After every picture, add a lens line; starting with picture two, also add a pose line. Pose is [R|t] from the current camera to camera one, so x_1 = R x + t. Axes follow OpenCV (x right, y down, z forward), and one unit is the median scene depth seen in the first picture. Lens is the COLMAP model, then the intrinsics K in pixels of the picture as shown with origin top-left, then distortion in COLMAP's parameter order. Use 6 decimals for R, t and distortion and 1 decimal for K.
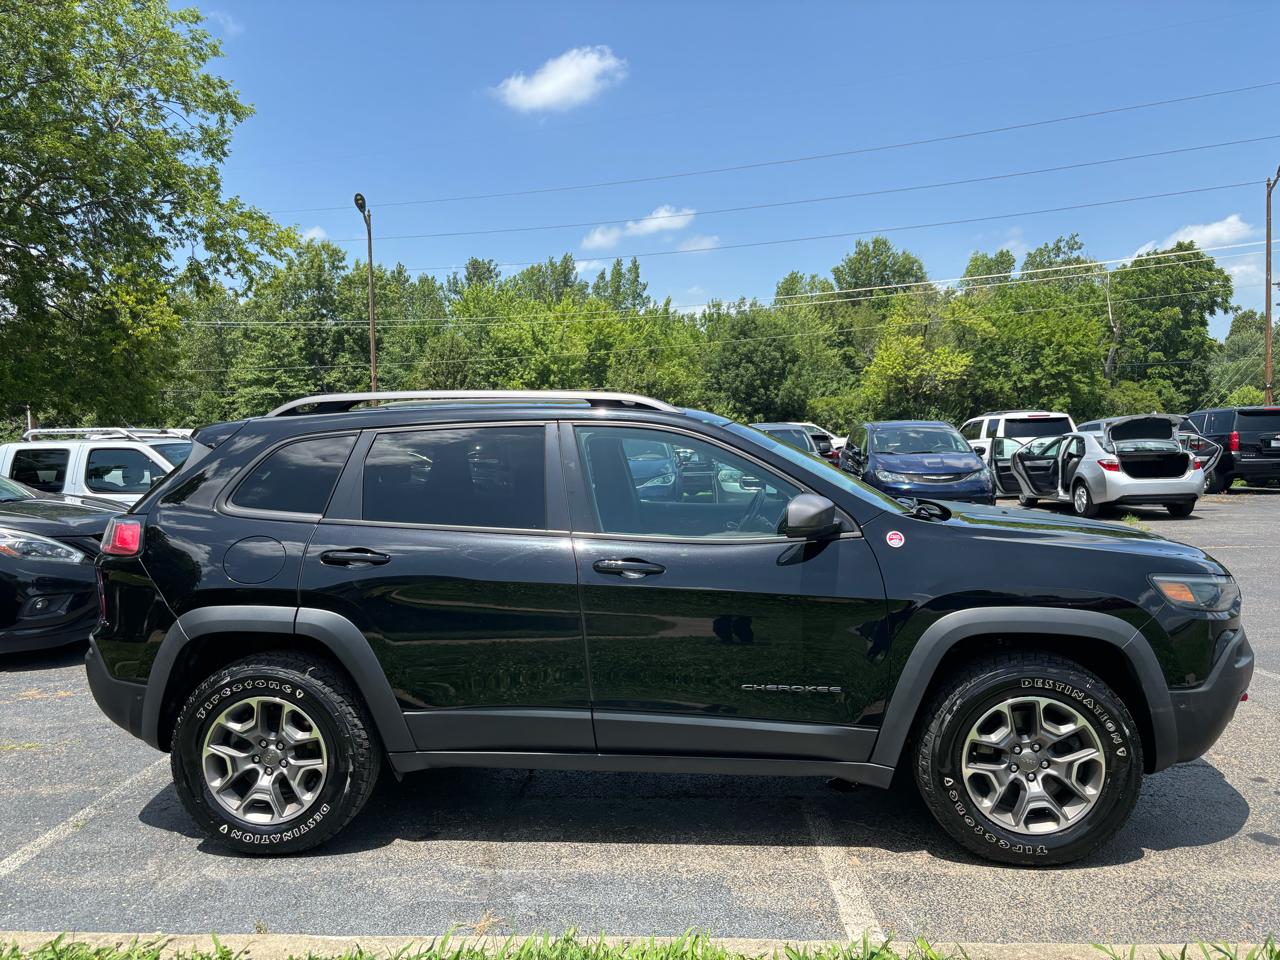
lens RADIAL K [[975.6, 0, 640.0], [0, 975.6, 482.2], [0, 0, 1]] dist [0.010292, 0.000180]
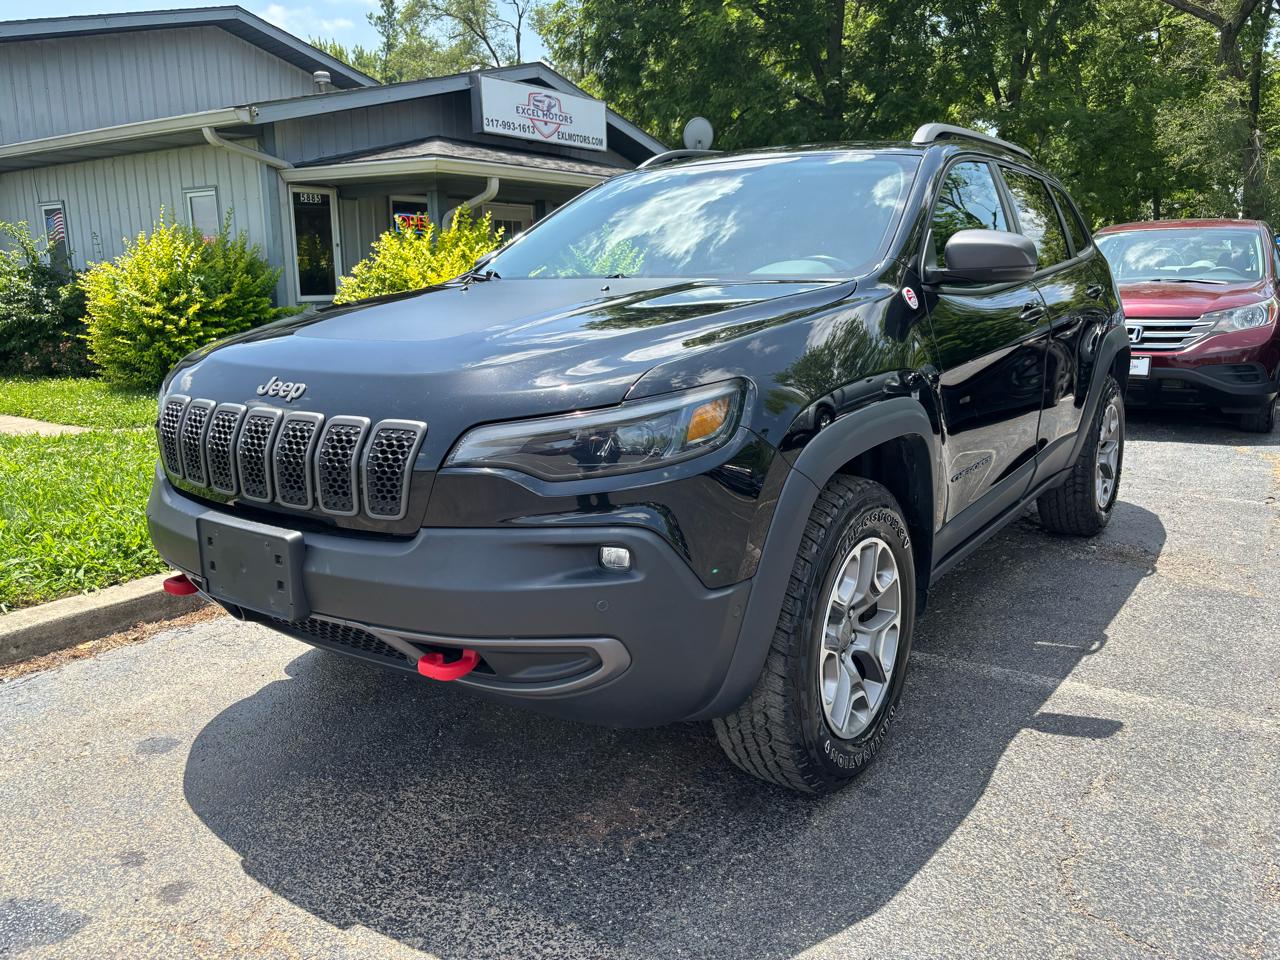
lens RADIAL K [[975.6, 0, 640.0], [0, 975.6, 482.2], [0, 0, 1]] dist [0.010292, 0.000180]
pose [[-0.505053, 0.212265, -0.836579, 0.041650], [-0.013816, 0.967173, 0.253741, -0.000516], [0.862978, 0.139711, -0.485541, 0.066487]]
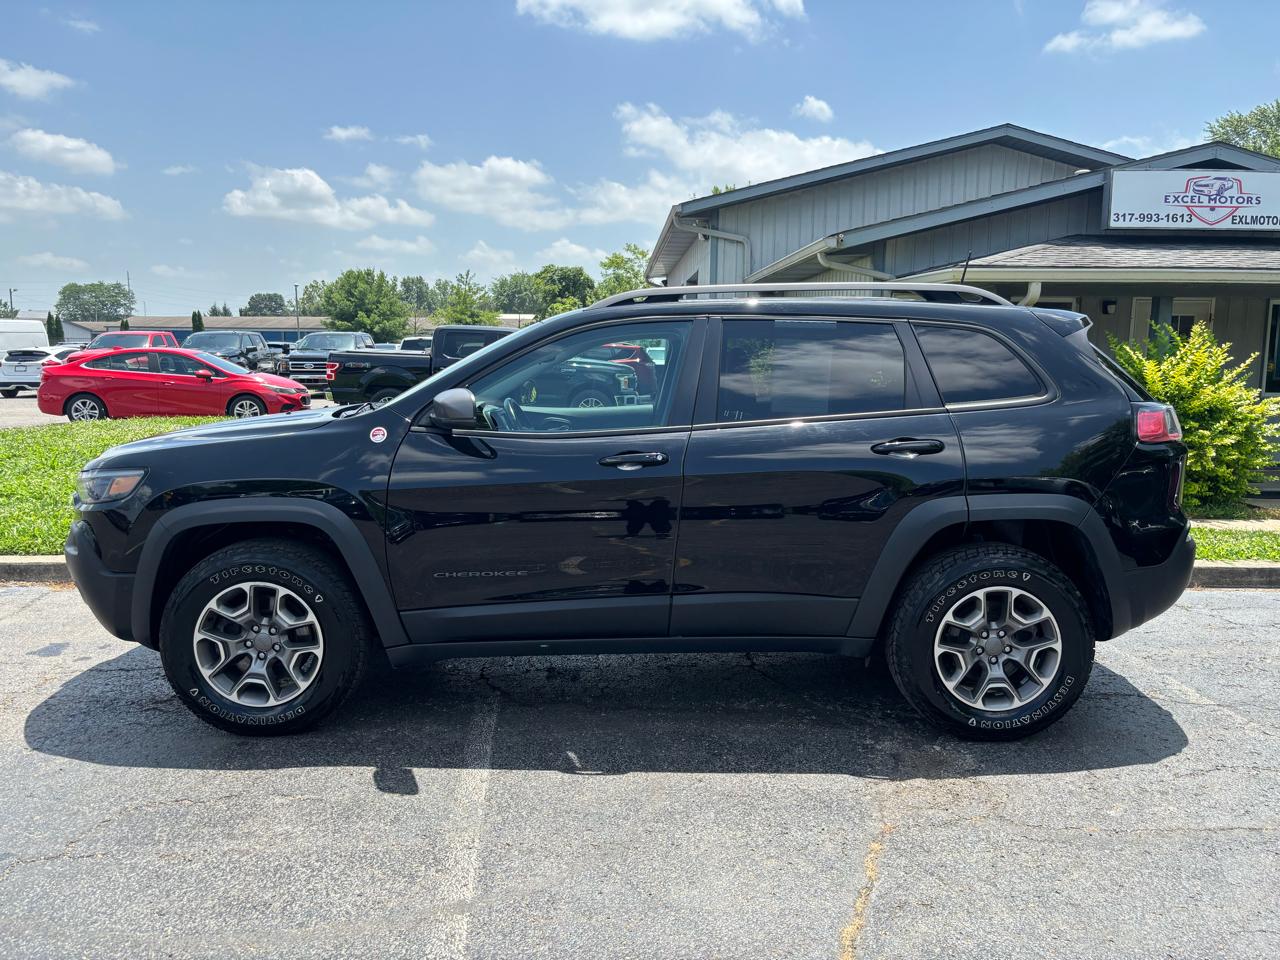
lens RADIAL K [[974.2, 0, 640.0], [0, 974.2, 480.0], [0, 0, 1]] dist [0.011332, 0.000178]
pose [[-0.994458, 0.031454, -0.100322, 0.005372], [0.013181, 0.983970, 0.177846, -0.003816], [0.104307, 0.175538, -0.978931, 0.100274]]
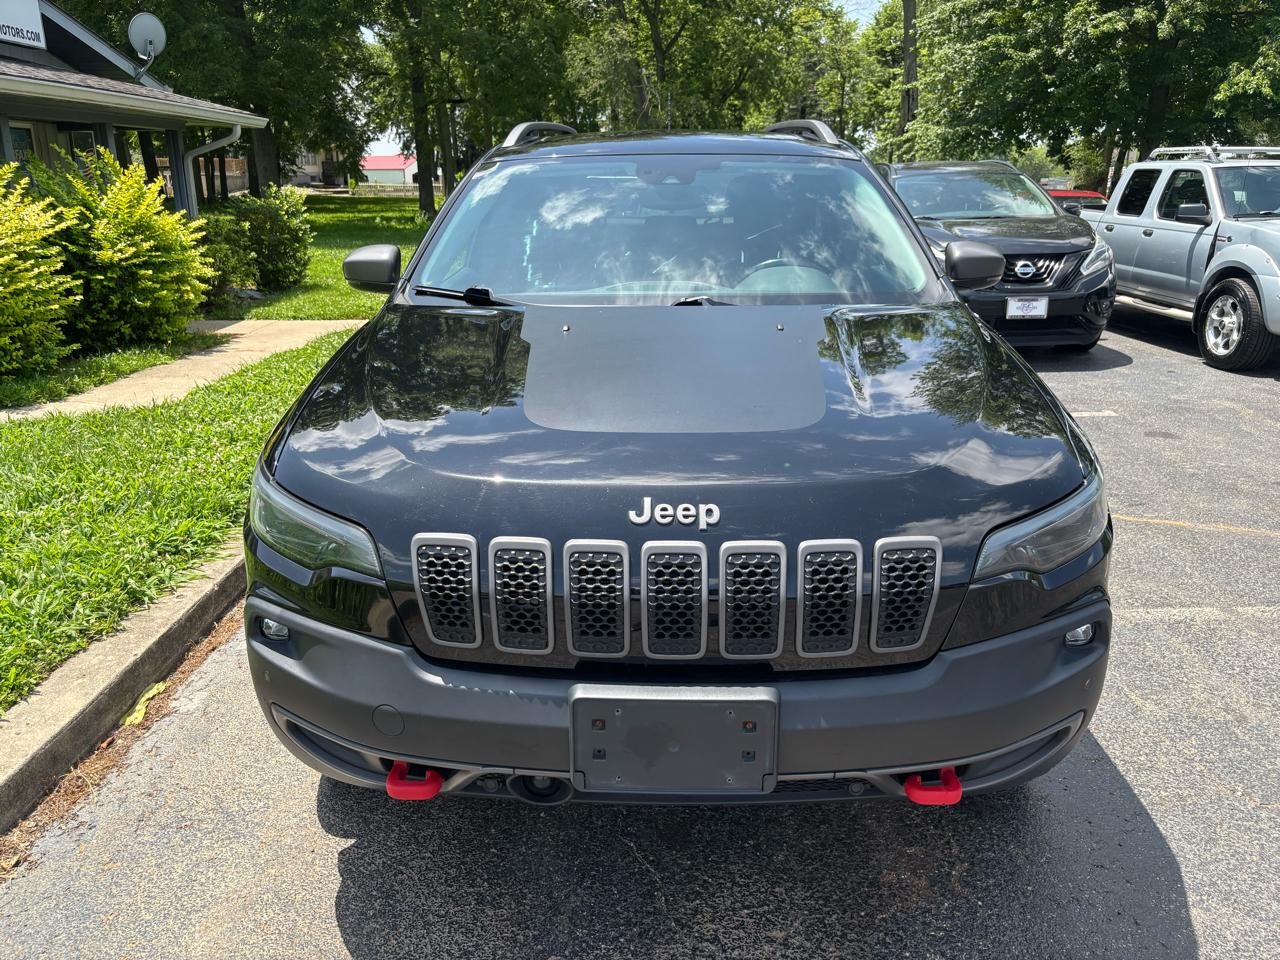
lens RADIAL K [[963.0, 0, 638.5], [0, 963.0, 475.7], [0, 0, 1]] dist [0.062976, -0.069758]
pose [[0.068108, 0.317455, -0.945824, 0.042919], [-0.044577, 0.948047, 0.314991, -0.002983], [0.996682, 0.020709, 0.078721, 0.045577]]
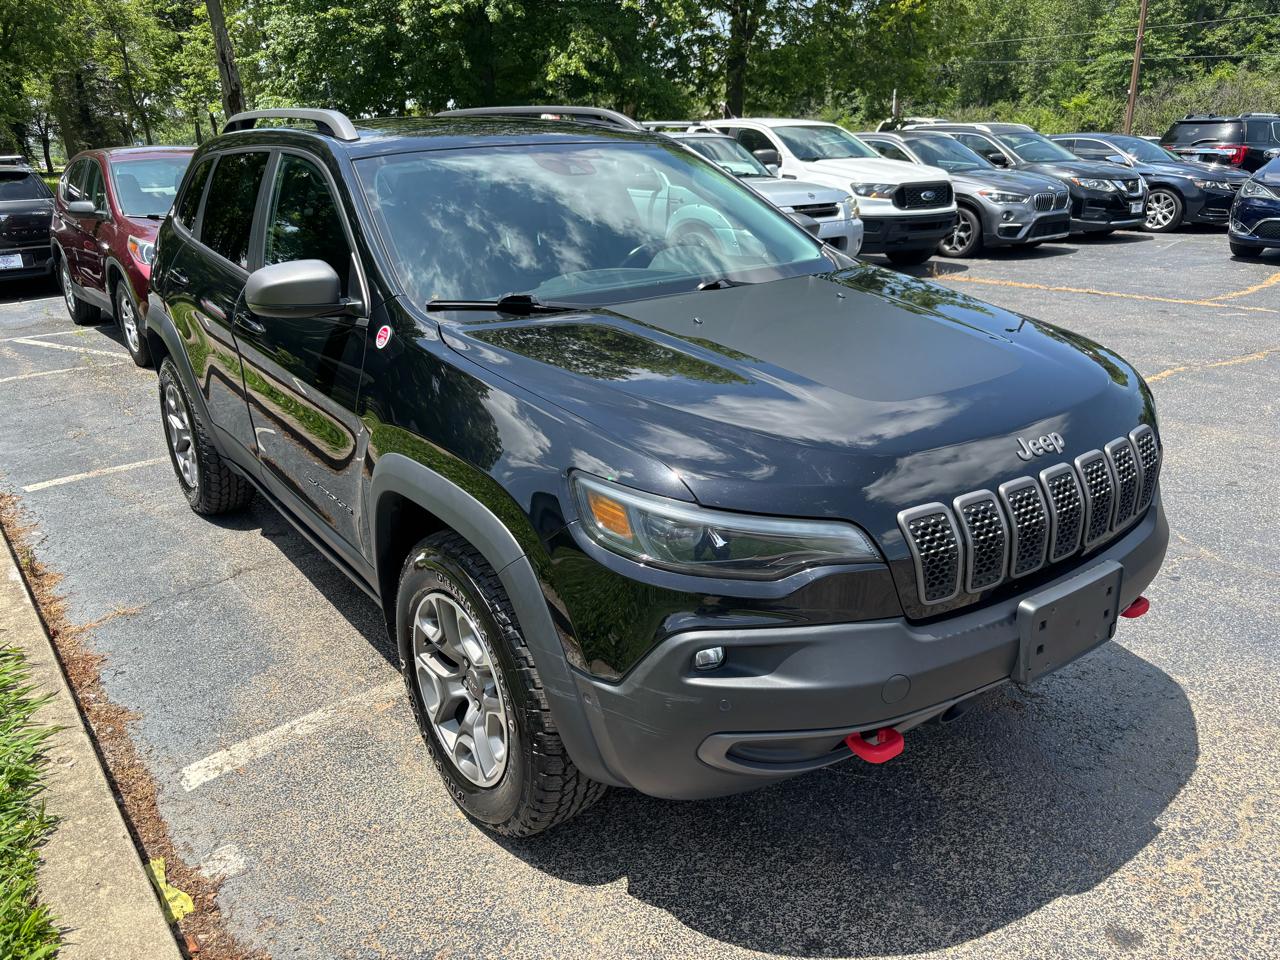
lens RADIAL K [[966.0, 0, 638.4], [0, 966.0, 475.0], [0, 0, 1]] dist [0.063072, -0.074523]
pose [[0.669244, 0.252073, -0.698979, 0.035903], [-0.026690, 0.948246, 0.316412, -0.002937], [0.742563, -0.193102, 0.641336, 0.026223]]
